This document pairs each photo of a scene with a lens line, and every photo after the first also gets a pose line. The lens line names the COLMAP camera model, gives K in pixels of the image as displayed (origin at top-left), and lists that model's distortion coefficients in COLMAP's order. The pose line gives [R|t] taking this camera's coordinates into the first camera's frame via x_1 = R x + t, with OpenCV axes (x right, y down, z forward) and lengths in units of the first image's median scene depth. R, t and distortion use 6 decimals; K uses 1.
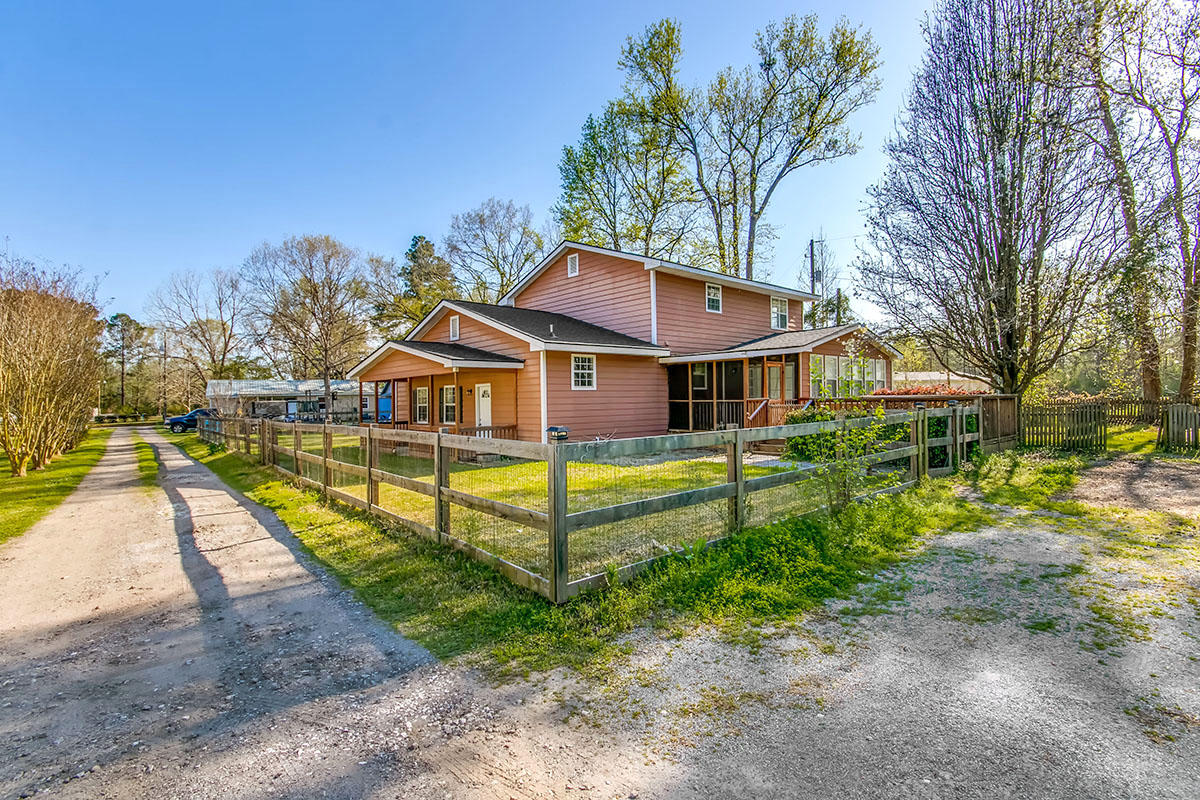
lens RADIAL K [[534.3, 0, 590.8], [0, 534.3, 398.5], [0, 0, 1]] dist [0.003588, 0.001129]
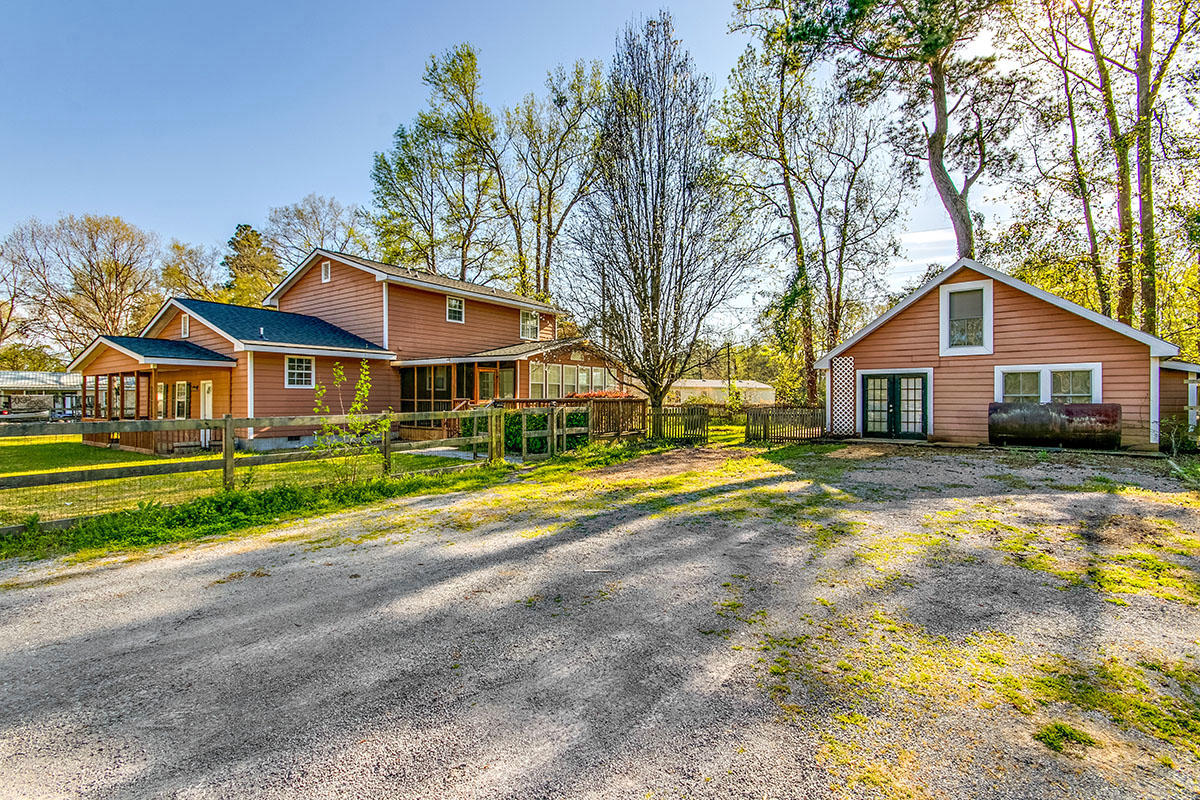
lens RADIAL K [[534.3, 0, 602.9], [0, 534.3, 398.7], [0, 0, 1]] dist [0.003588, 0.001129]
pose [[0.978867, 0.016587, 0.203825, 0.313311], [-0.015932, 0.999861, -0.004857, 0.000823], [-0.203877, 0.001507, 0.978995, -0.170419]]
